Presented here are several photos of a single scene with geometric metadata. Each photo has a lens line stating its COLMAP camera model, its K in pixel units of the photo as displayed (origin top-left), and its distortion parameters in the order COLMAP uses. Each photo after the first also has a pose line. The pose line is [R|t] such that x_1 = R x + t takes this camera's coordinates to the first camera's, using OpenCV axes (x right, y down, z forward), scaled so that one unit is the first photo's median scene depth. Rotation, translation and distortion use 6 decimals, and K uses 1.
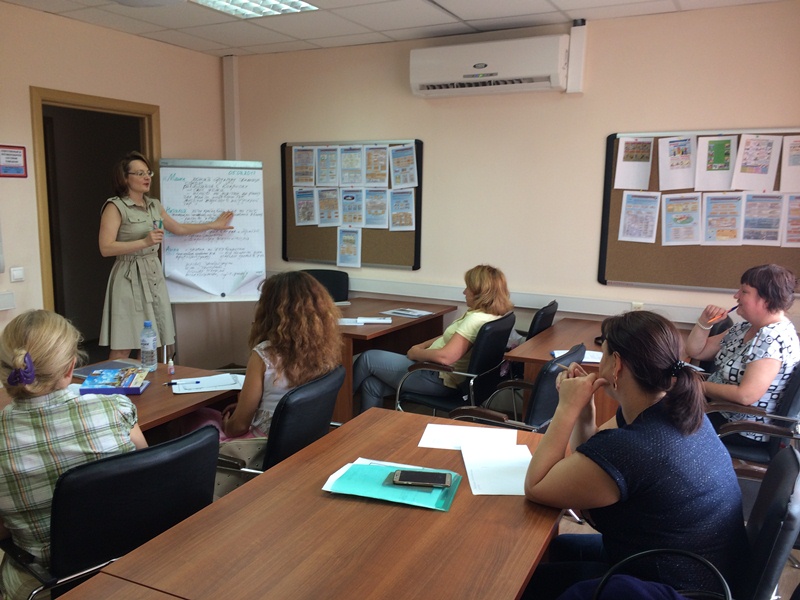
lens RADIAL K [[675.6, 0, 402.7], [0, 675.6, 296.8], [0, 0, 1]] dist [0.066487, -0.084095]
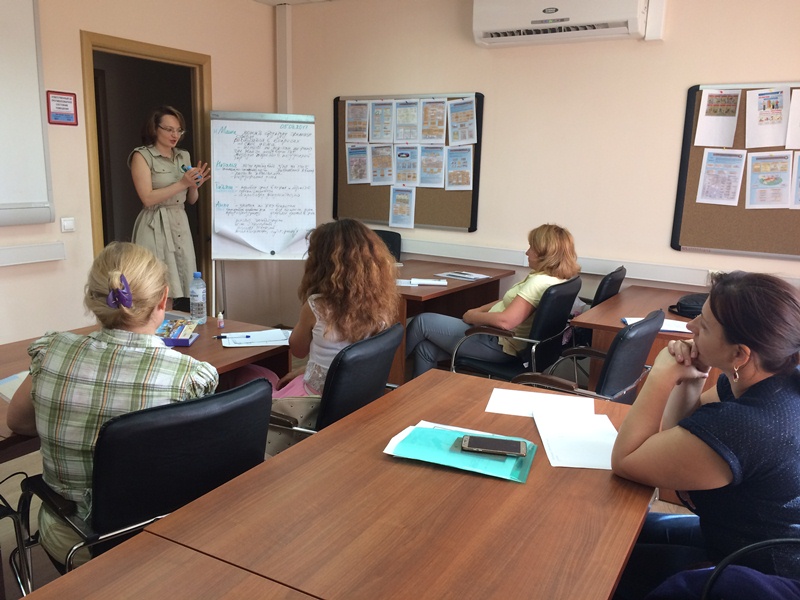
lens RADIAL K [[675.6, 0, 402.5], [0, 675.6, 296.6], [0, 0, 1]] dist [0.066487, -0.084095]
pose [[0.997616, 0.028823, -0.062694, -0.018621], [-0.026200, 0.998762, 0.042277, 0.016040], [0.063835, -0.040534, 0.997137, 0.046840]]
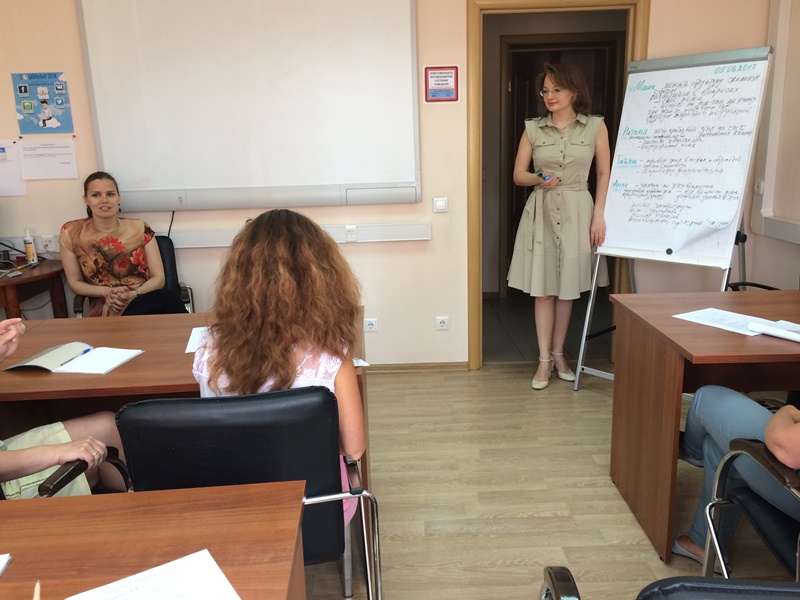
lens RADIAL K [[675.6, 0, 406.9], [0, 675.6, 303.1], [0, 0, 1]] dist [0.066487, -0.084095]
pose [[0.479850, 0.182241, -0.858215, 0.261441], [-0.094382, 0.983235, 0.156018, -0.041011], [0.872259, 0.006135, 0.489005, 0.488865]]
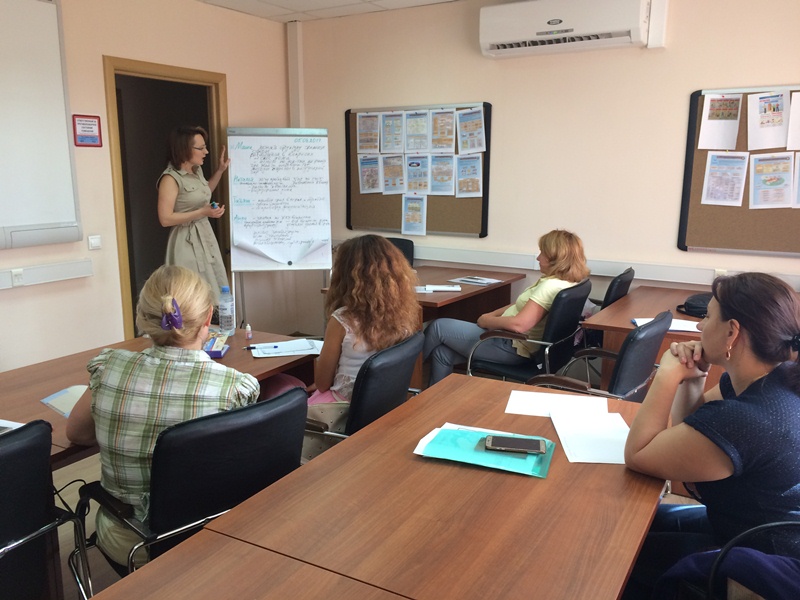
lens RADIAL K [[675.6, 0, 402.4], [0, 675.6, 298.5], [0, 0, 1]] dist [0.066487, -0.084095]
pose [[0.997129, 0.002507, -0.075682, -0.026769], [0.000736, 0.999083, 0.042798, 0.007710], [0.075720, -0.042731, 0.996213, 0.012948]]
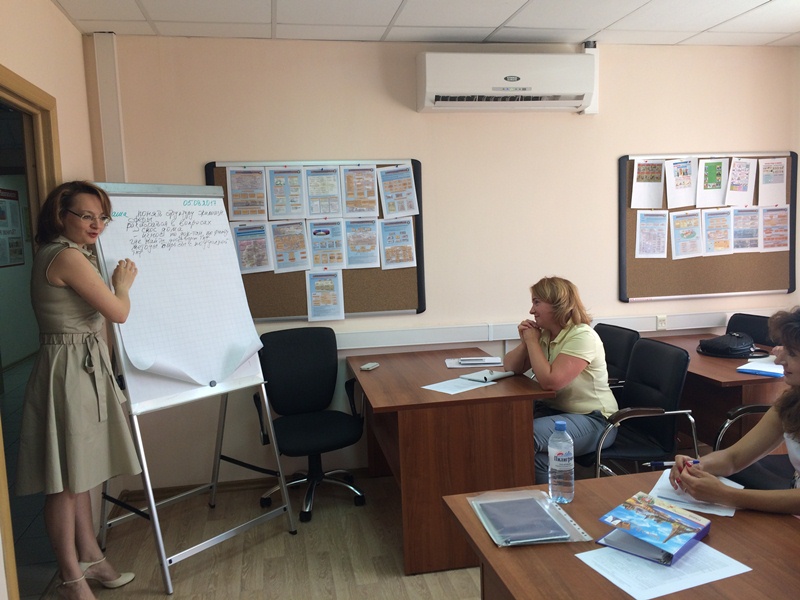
lens RADIAL K [[675.6, 0, 406.5], [0, 675.6, 299.2], [0, 0, 1]] dist [0.066487, -0.084095]
pose [[0.784243, -0.105559, 0.611408, -0.605404], [0.137375, 0.990505, -0.005199, -0.065549], [-0.605054, 0.088070, 0.791298, 0.410052]]
